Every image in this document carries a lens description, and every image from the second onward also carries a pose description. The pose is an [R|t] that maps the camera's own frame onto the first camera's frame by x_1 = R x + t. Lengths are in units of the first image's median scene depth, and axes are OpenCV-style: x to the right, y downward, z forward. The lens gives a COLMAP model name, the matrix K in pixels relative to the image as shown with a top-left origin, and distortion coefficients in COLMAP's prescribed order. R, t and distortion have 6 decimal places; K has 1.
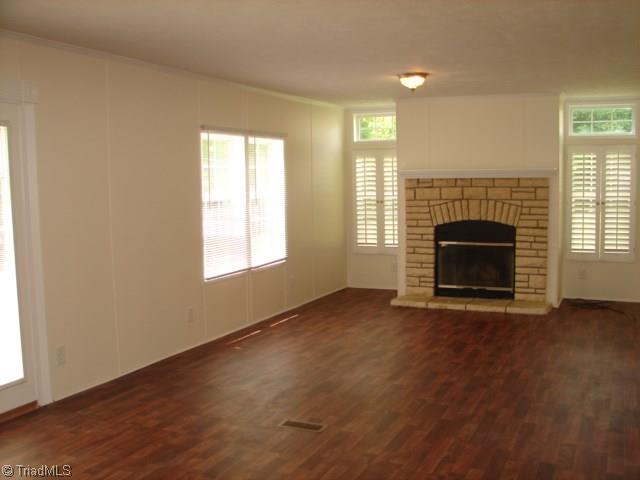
lens RADIAL K [[680.5, 0, 321.0], [0, 680.5, 235.0], [0, 0, 1]] dist [-0.078515, 0.000000]
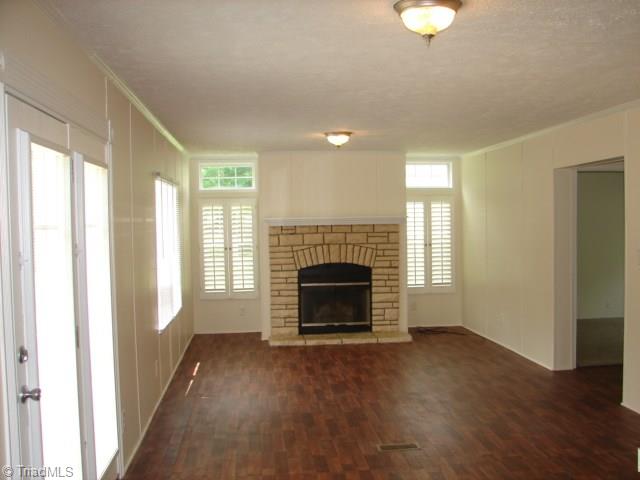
lens RADIAL K [[680.5, 0, 323.9], [0, 680.5, 242.0], [0, 0, 1]] dist [-0.078515, 0.000000]
pose [[0.883578, -0.018326, 0.467926, -0.311805], [0.045604, 0.997852, -0.047032, -0.004373], [-0.466059, 0.062895, 0.882515, 0.023464]]
